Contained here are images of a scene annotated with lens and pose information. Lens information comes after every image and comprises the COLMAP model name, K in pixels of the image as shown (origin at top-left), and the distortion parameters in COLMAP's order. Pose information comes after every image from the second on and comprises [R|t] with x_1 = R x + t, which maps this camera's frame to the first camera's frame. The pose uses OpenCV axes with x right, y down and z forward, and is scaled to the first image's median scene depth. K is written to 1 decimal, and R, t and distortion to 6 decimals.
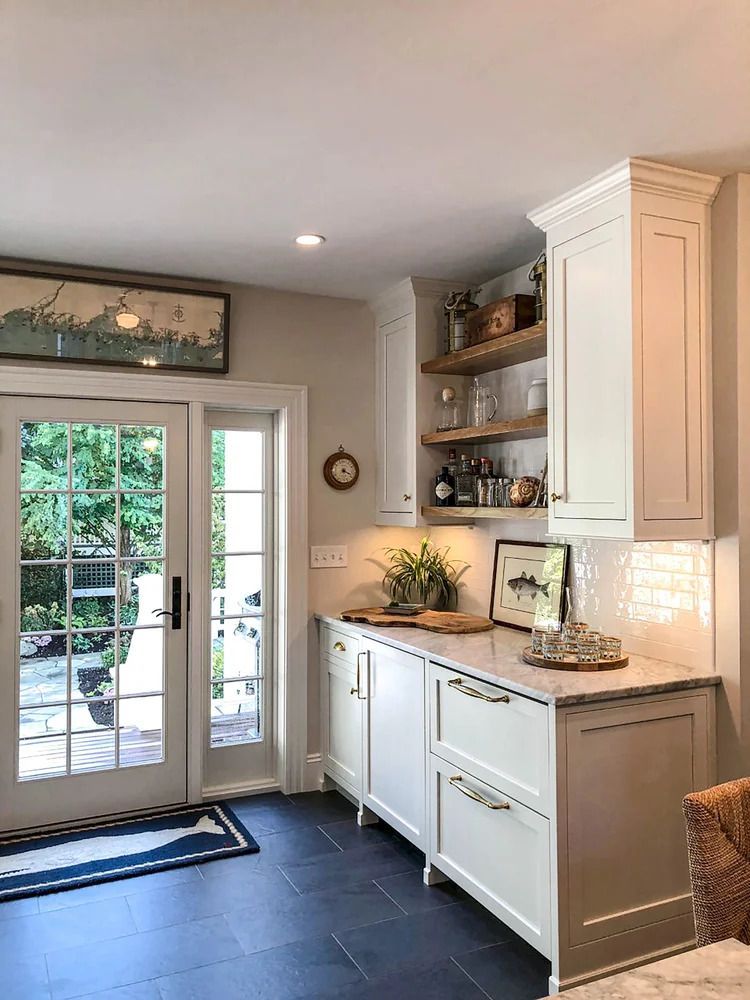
lens RADIAL K [[804.7, 0, 376.9], [0, 804.7, 480.7], [0, 0, 1]] dist [0.007625, 0.000166]
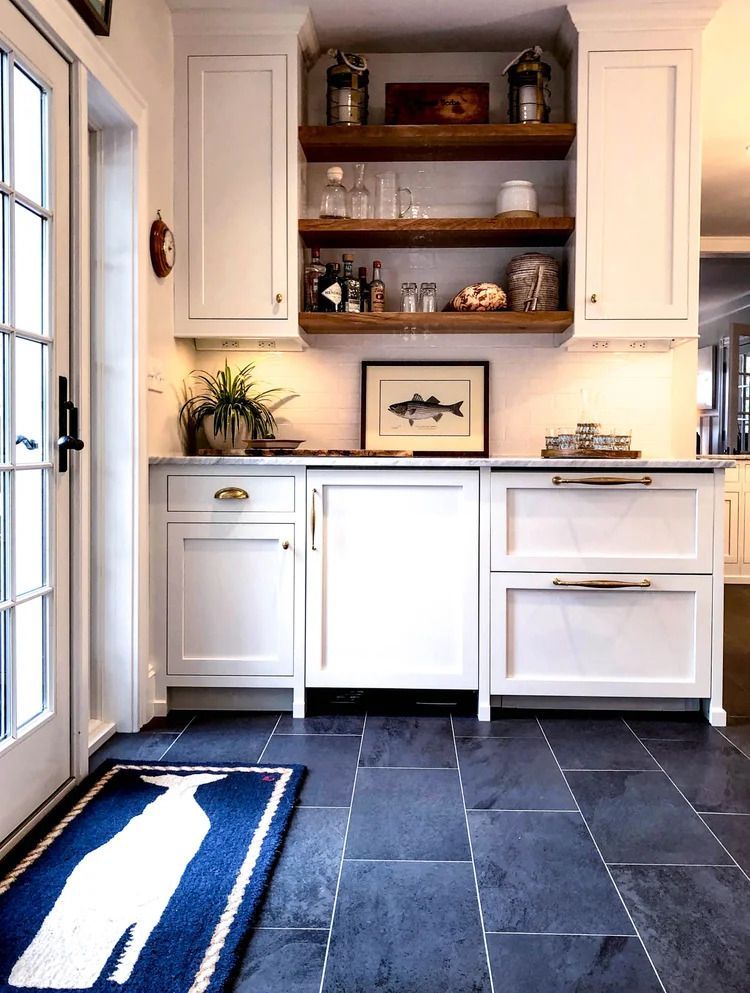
lens RADIAL K [[895.8, 0, 376.2], [0, 895.8, 474.8], [0, 0, 1]] dist [0.001490, -0.010541]
pose [[0.462669, -0.018503, 0.886338, -0.743041], [-0.028081, 0.998975, 0.035513, 0.170710], [-0.886086, -0.041320, 0.461675, 0.570712]]
